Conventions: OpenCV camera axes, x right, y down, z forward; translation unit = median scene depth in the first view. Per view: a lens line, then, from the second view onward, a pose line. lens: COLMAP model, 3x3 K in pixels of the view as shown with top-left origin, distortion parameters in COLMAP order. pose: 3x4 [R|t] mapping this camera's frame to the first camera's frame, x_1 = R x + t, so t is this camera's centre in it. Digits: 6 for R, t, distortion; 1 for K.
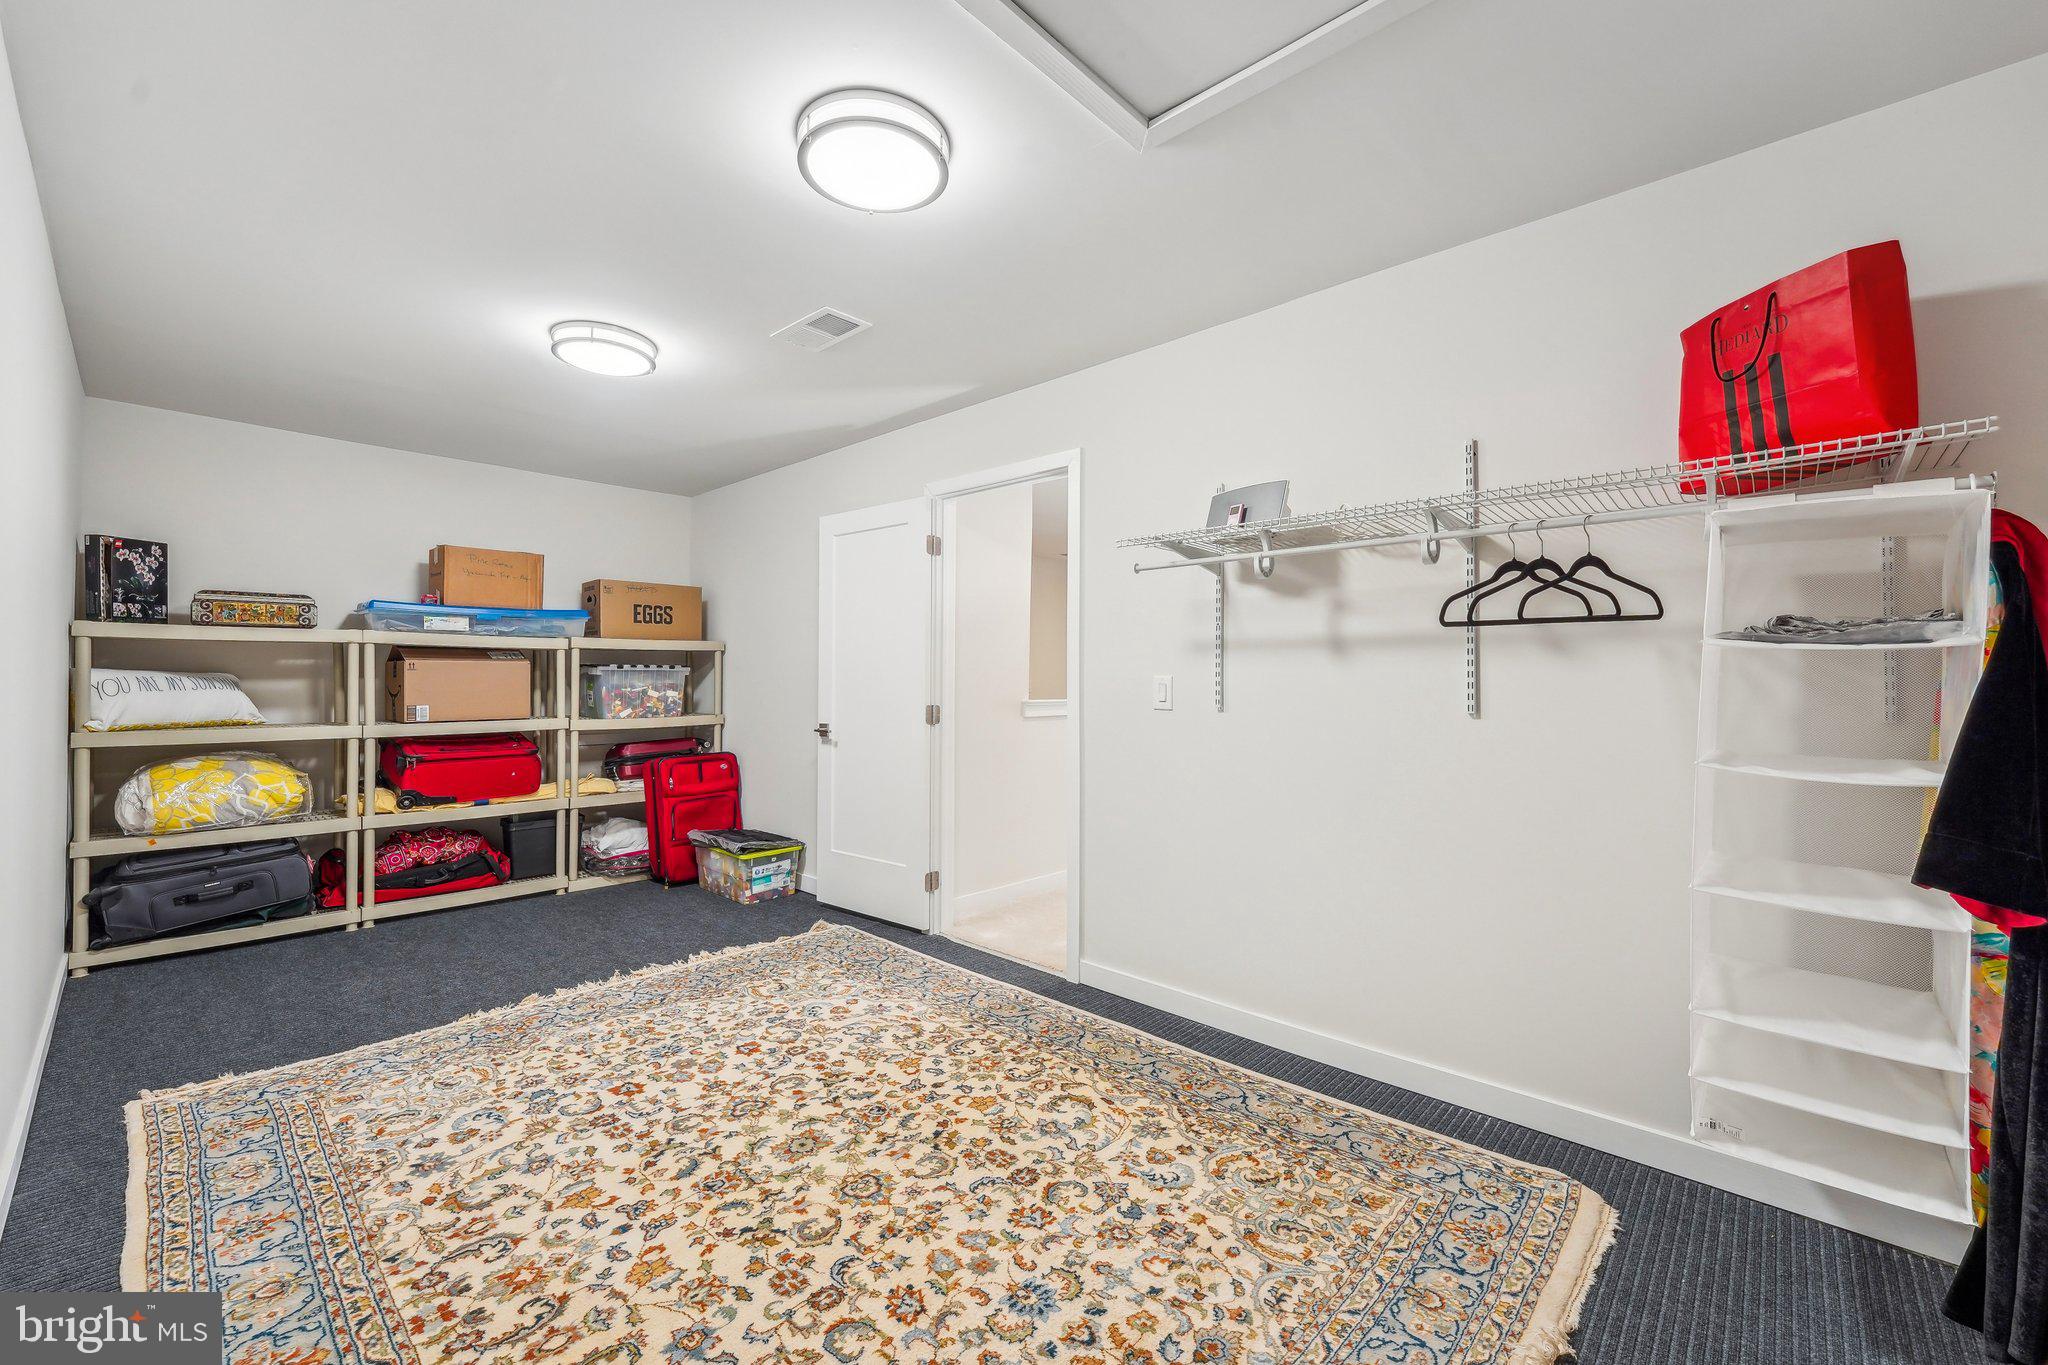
lens RADIAL K [[831.7, 0, 1018.8], [0, 831.7, 683.2], [0, 0, 1]] dist [-0.000670, -0.000598]
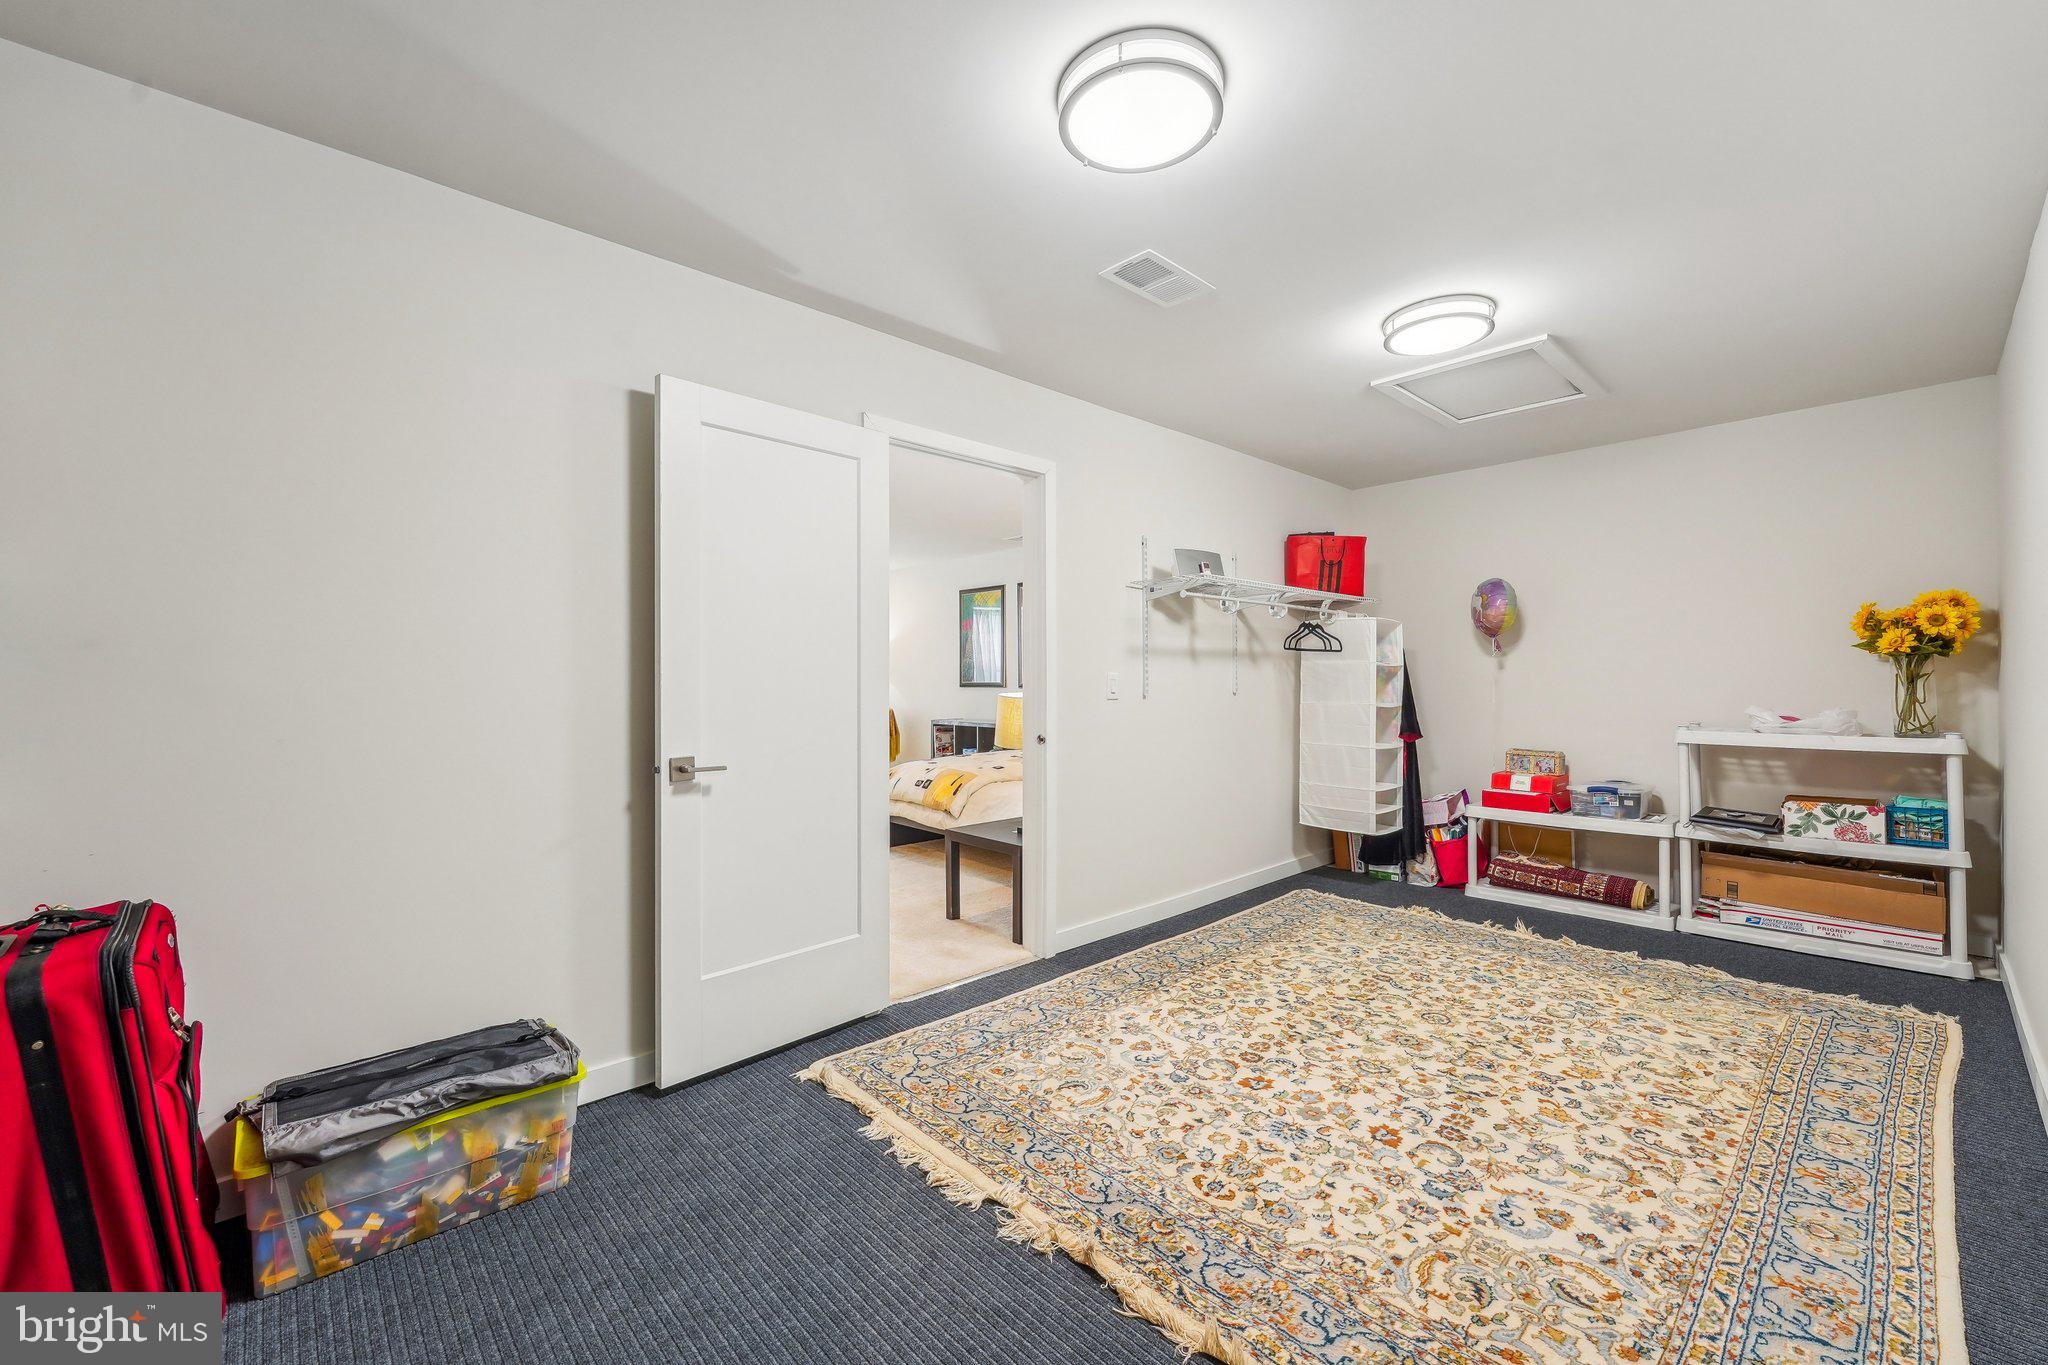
lens RADIAL K [[831.7, 0, 1019.9], [0, 831.7, 673.7], [0, 0, 1]] dist [-0.000670, -0.000598]
pose [[0.056026, -0.000208, 0.998429, -1.569352], [0.003594, 0.999994, 0.000007, -0.010173], [-0.998423, 0.003588, 0.056027, 1.519446]]
